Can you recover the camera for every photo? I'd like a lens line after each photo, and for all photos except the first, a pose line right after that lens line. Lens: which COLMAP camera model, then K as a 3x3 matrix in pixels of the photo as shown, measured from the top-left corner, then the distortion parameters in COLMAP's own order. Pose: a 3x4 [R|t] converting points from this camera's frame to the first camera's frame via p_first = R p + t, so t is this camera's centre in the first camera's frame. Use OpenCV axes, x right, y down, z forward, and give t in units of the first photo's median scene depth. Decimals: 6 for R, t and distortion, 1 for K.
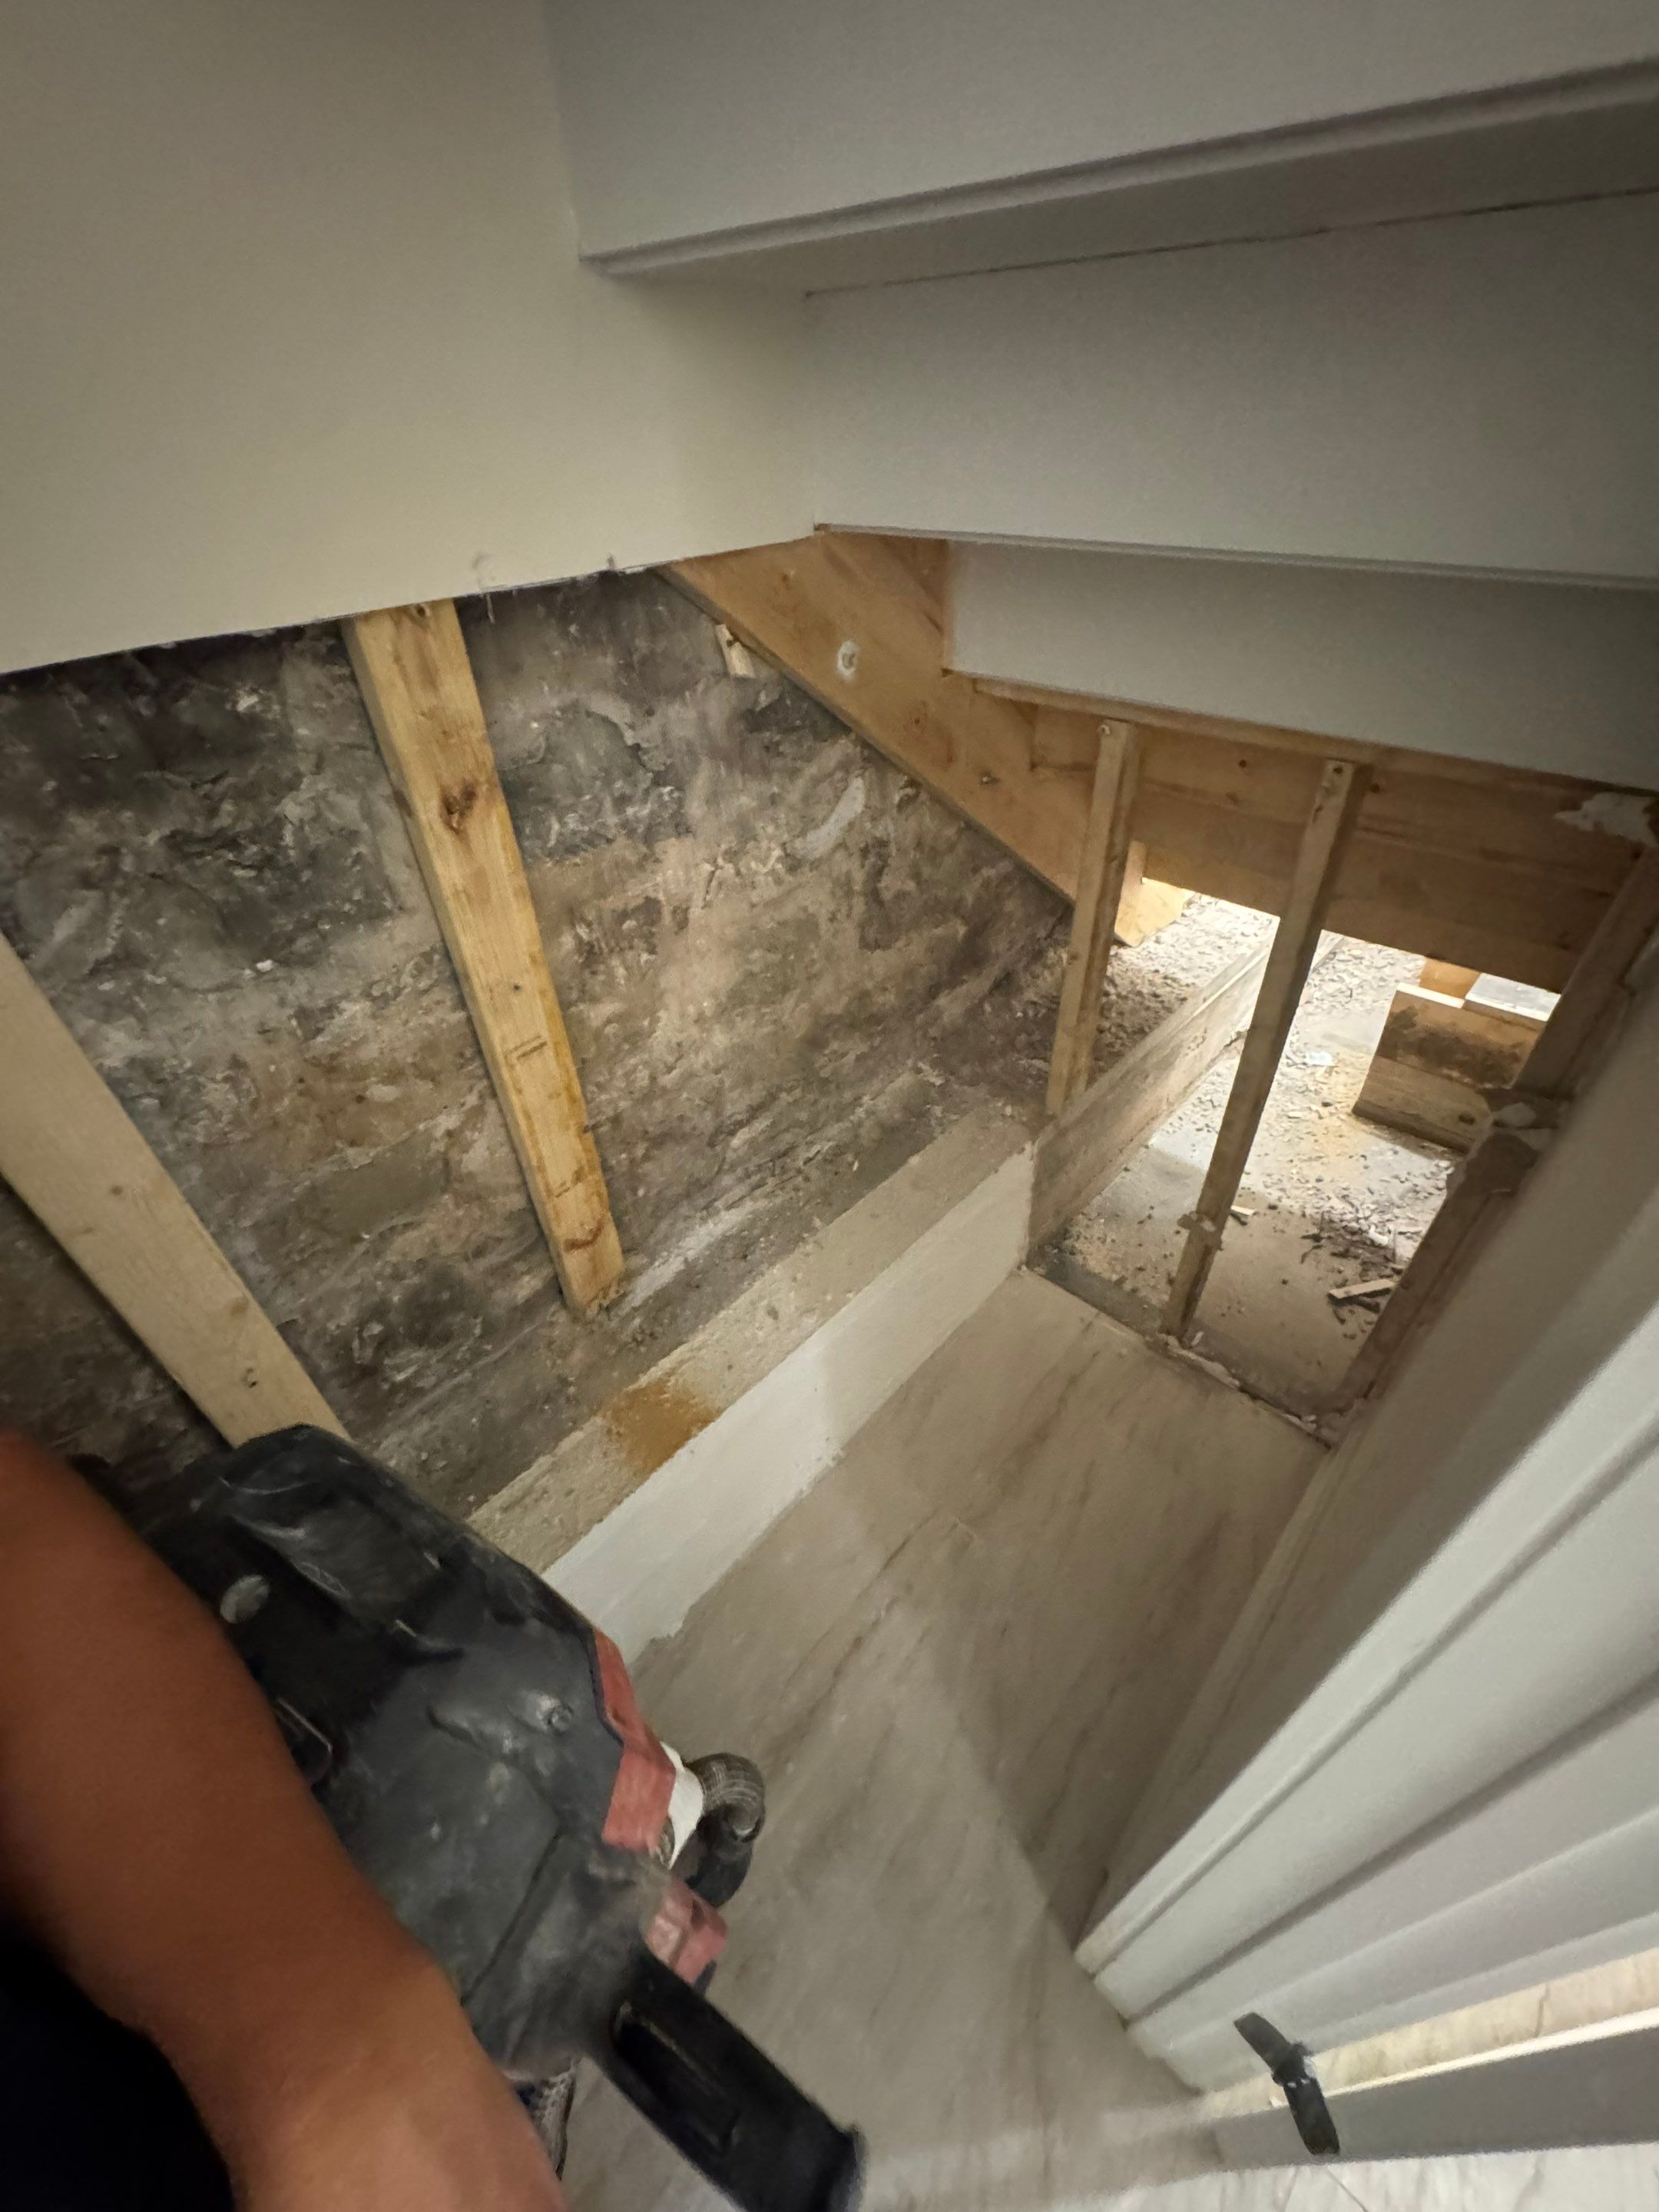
lens RADIAL K [[888.2, 0, 830.7], [0, 888.2, 1115.1], [0, 0, 1]] dist [-0.001418, -0.000081]
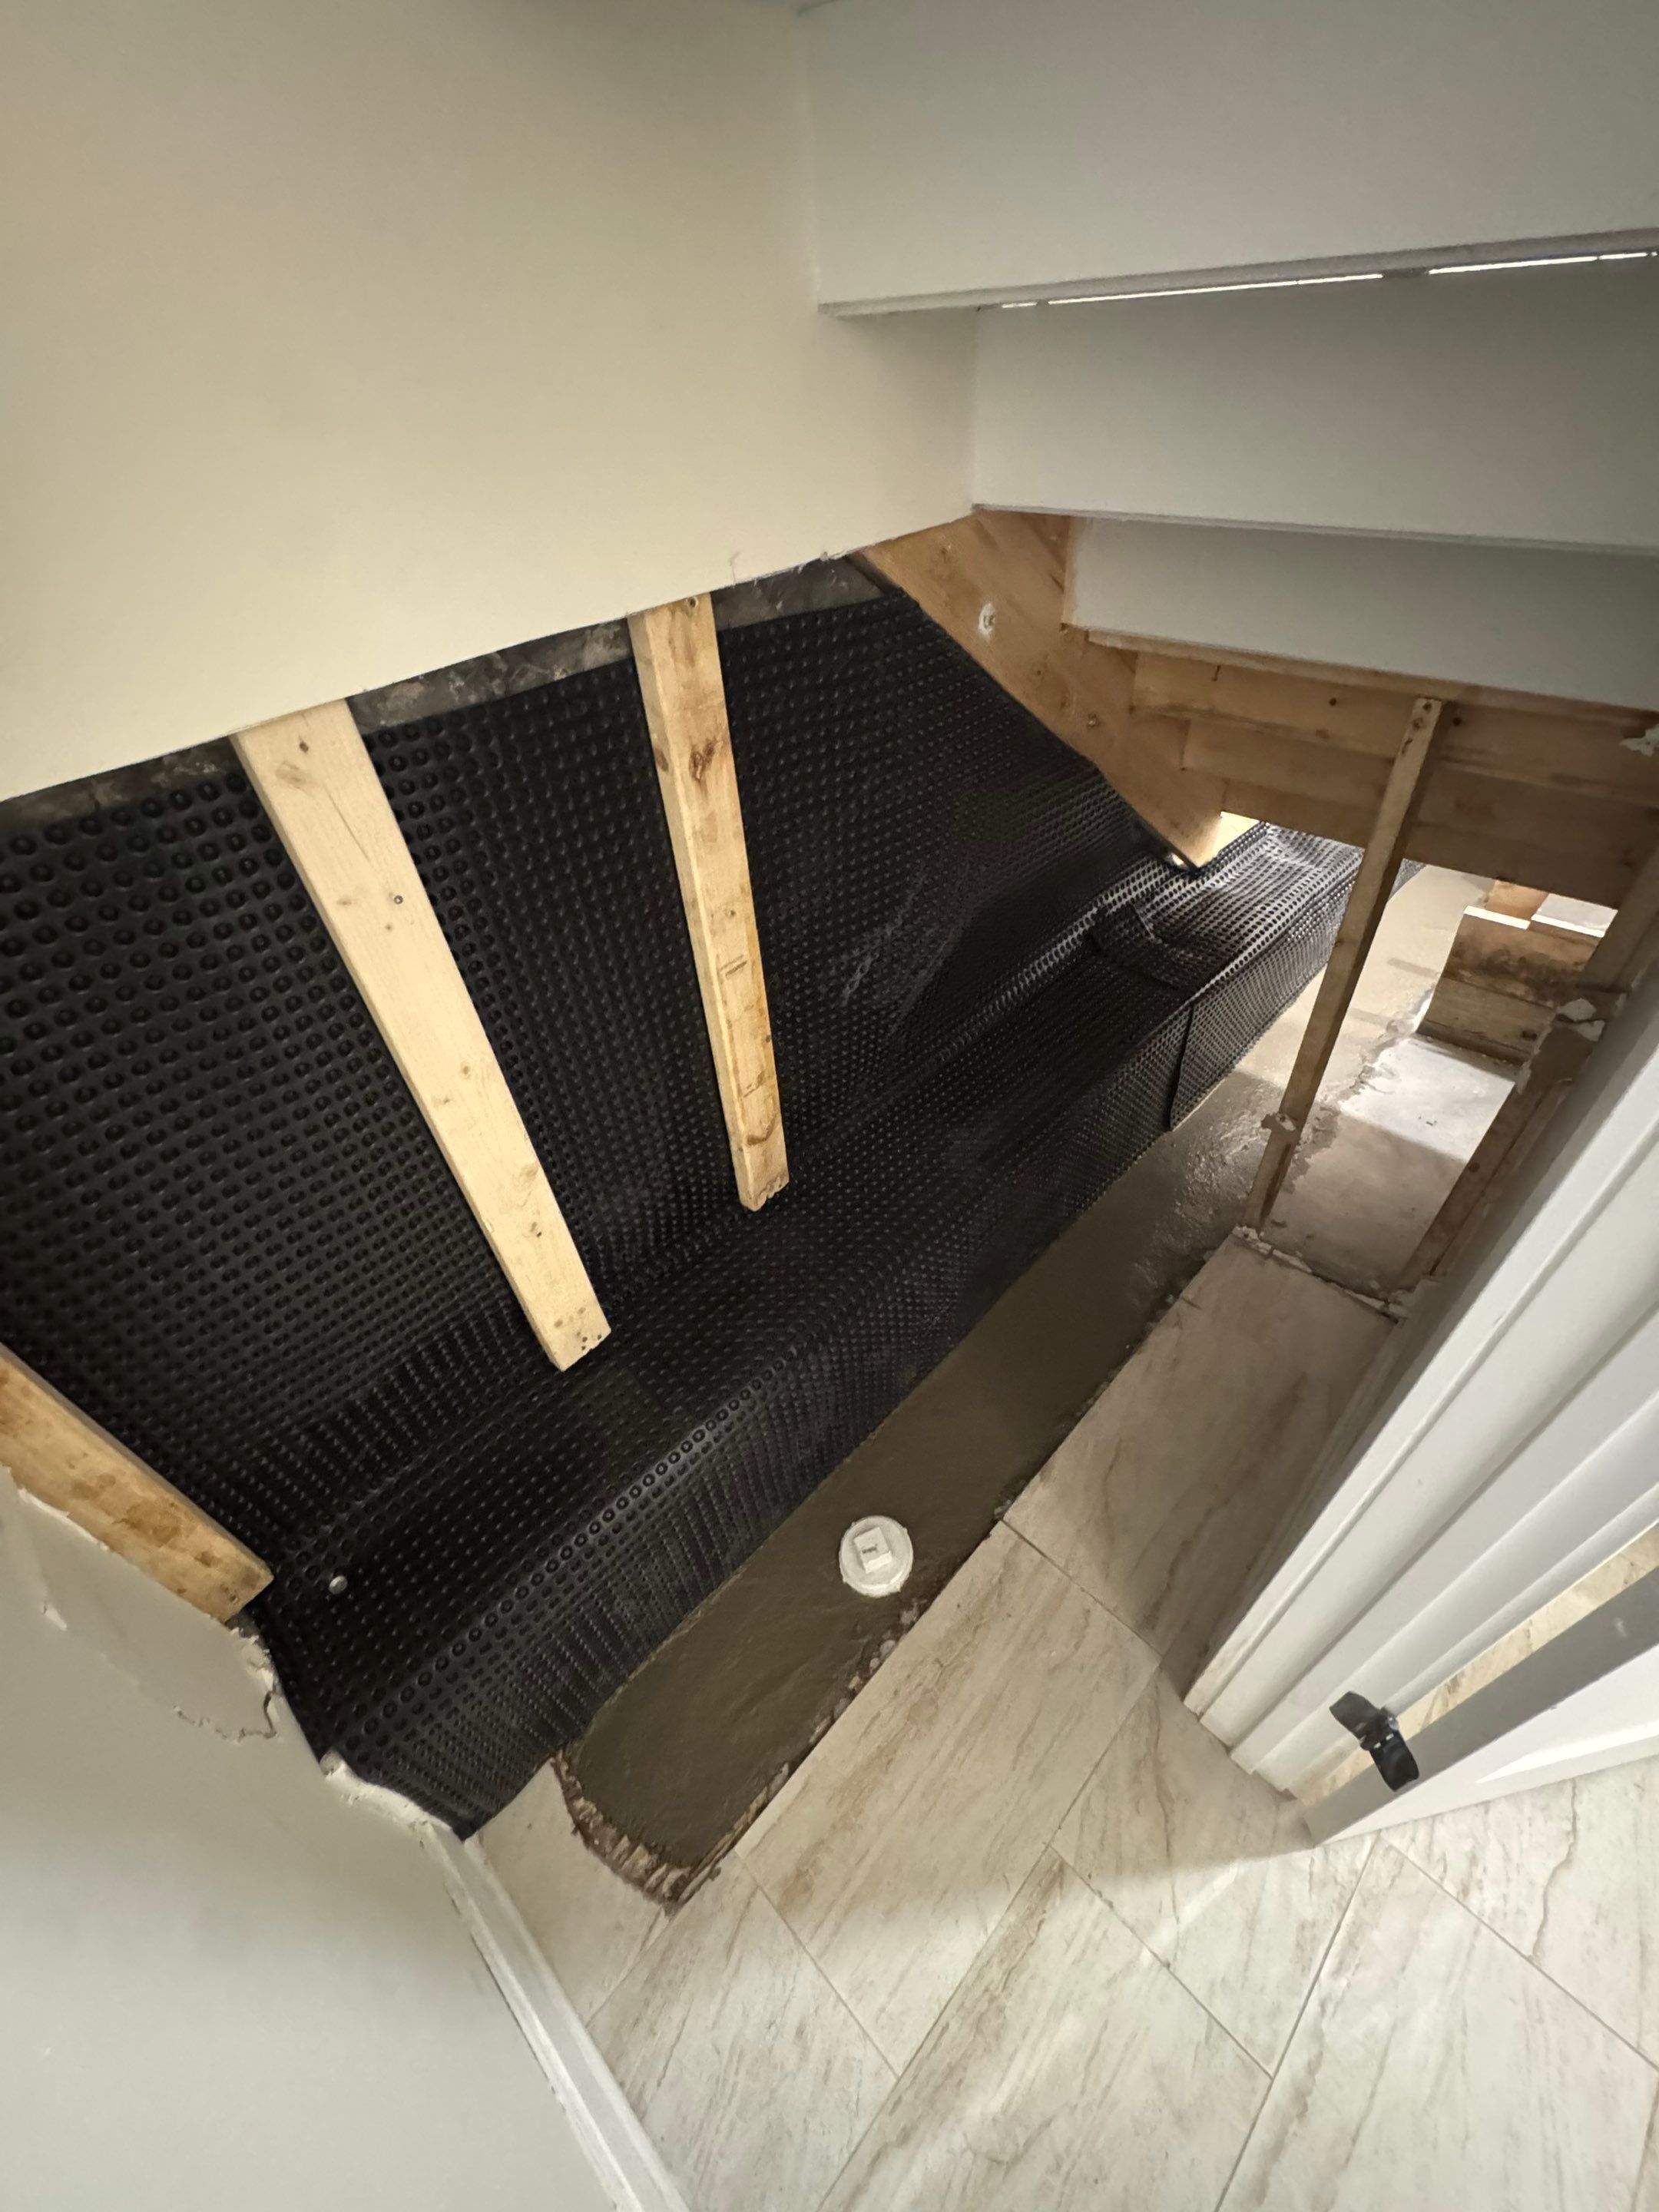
lens RADIAL K [[886.4, 0, 832.4], [0, 886.4, 1119.4], [0, 0, 1]] dist [-0.000559, 0.000116]
pose [[0.999147, -0.012922, -0.039217, -0.141040], [0.015162, 0.998238, 0.057365, 0.058754], [0.038406, -0.057911, 0.997583, -0.179677]]
